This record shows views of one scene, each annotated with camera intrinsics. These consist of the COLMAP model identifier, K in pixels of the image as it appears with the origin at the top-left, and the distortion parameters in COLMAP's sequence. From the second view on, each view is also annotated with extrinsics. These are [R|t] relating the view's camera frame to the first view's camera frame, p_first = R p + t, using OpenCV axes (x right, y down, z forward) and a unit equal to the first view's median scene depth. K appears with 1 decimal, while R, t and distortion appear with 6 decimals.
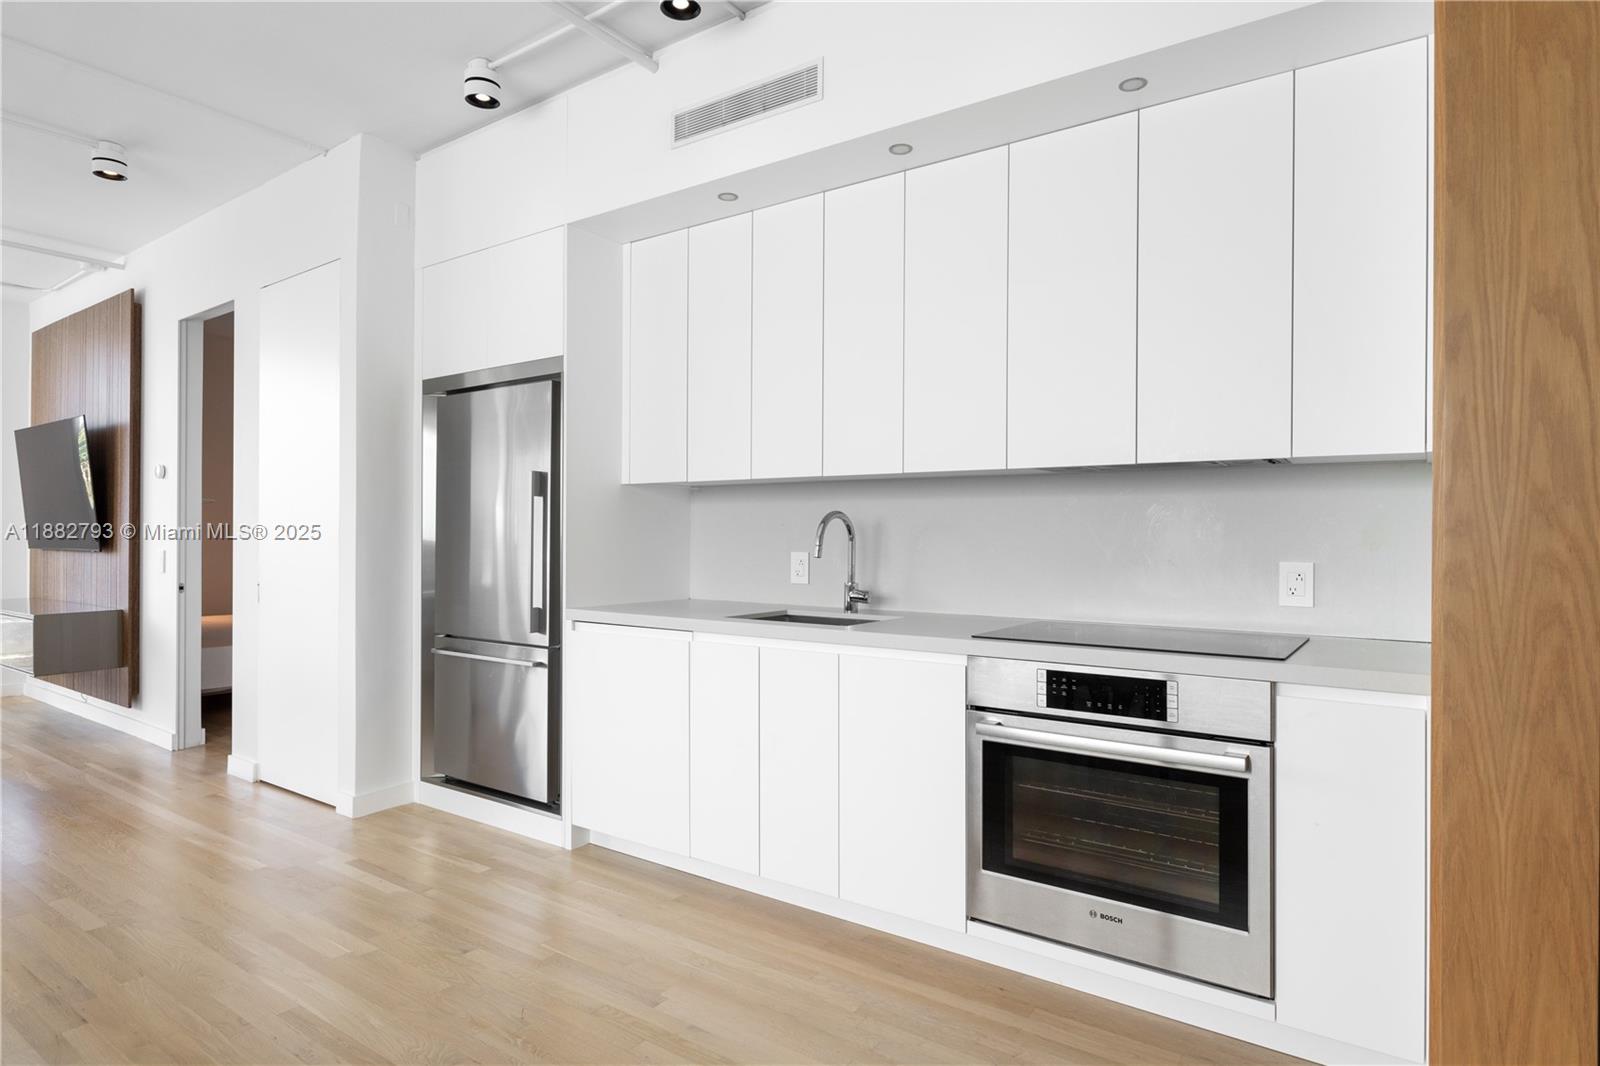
lens RADIAL K [[885.4, 0, 801.7], [0, 885.4, 532.7], [0, 0, 1]] dist [0.002143, 0.001382]
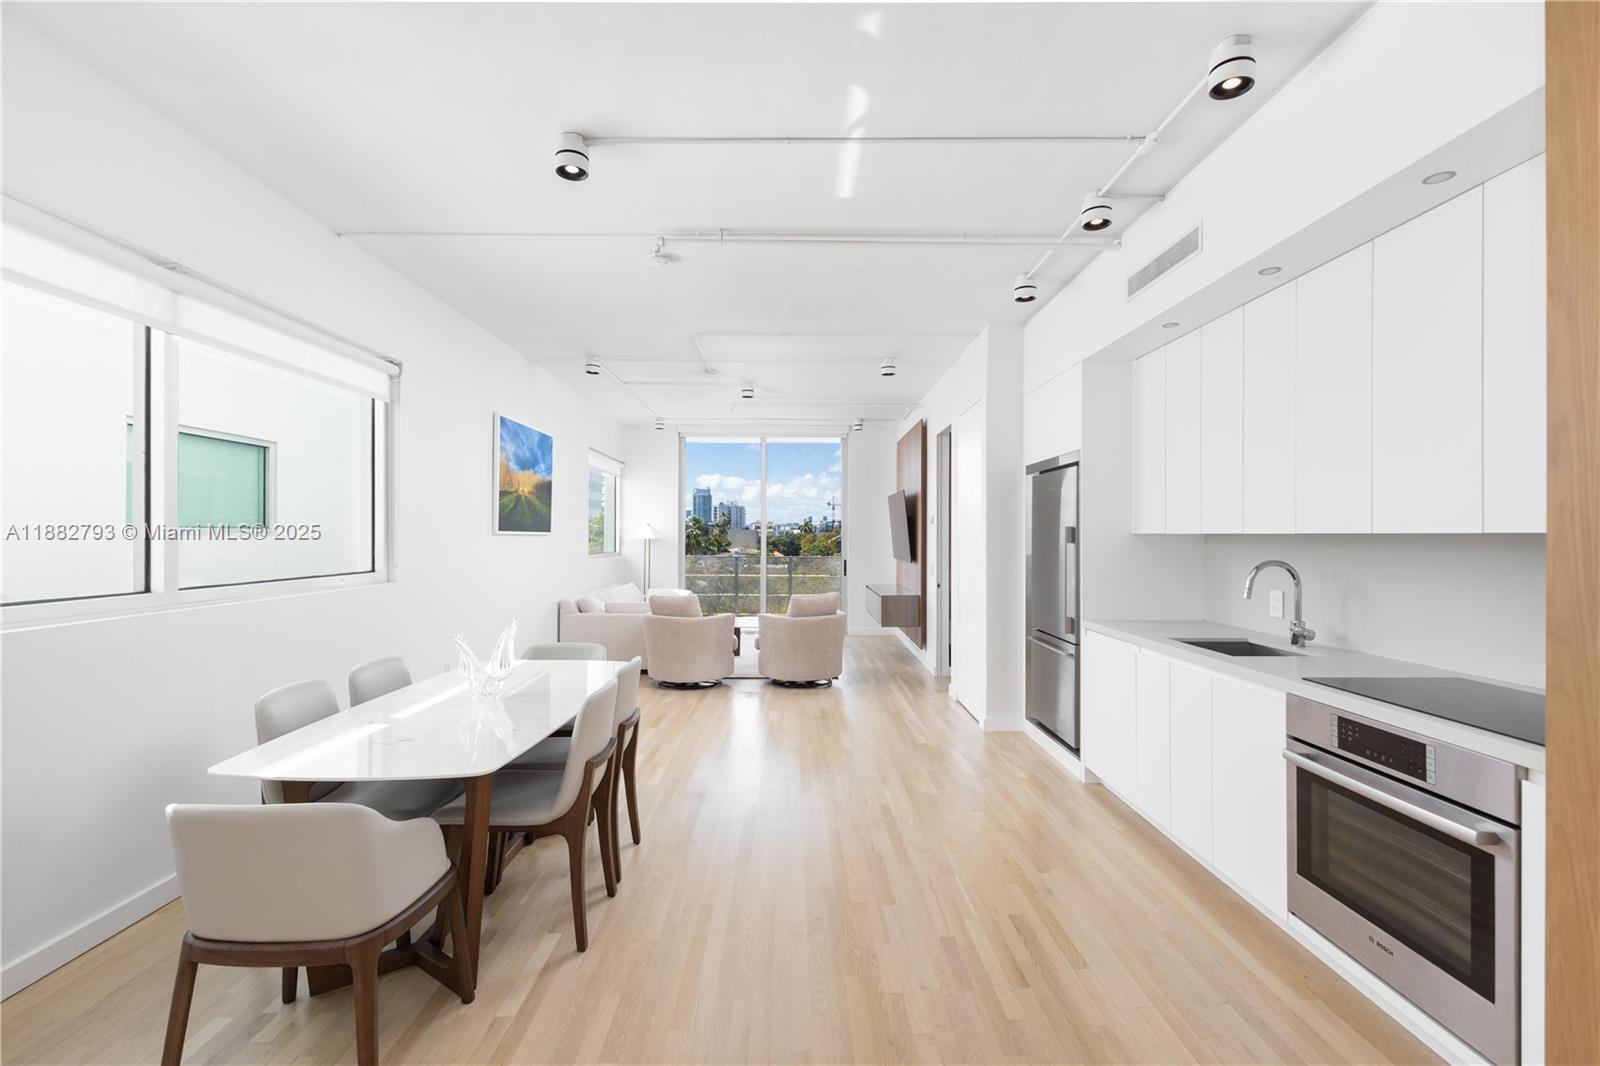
lens RADIAL K [[705.6, 0, 801.0], [0, 705.6, 532.9], [0, 0, 1]] dist [-0.021459, -0.000410]
pose [[0.581515, -0.000004, -0.813536, 0.574296], [-0.004518, 0.999985, -0.003235, -0.073047], [0.813523, 0.005556, 0.581506, -0.092728]]
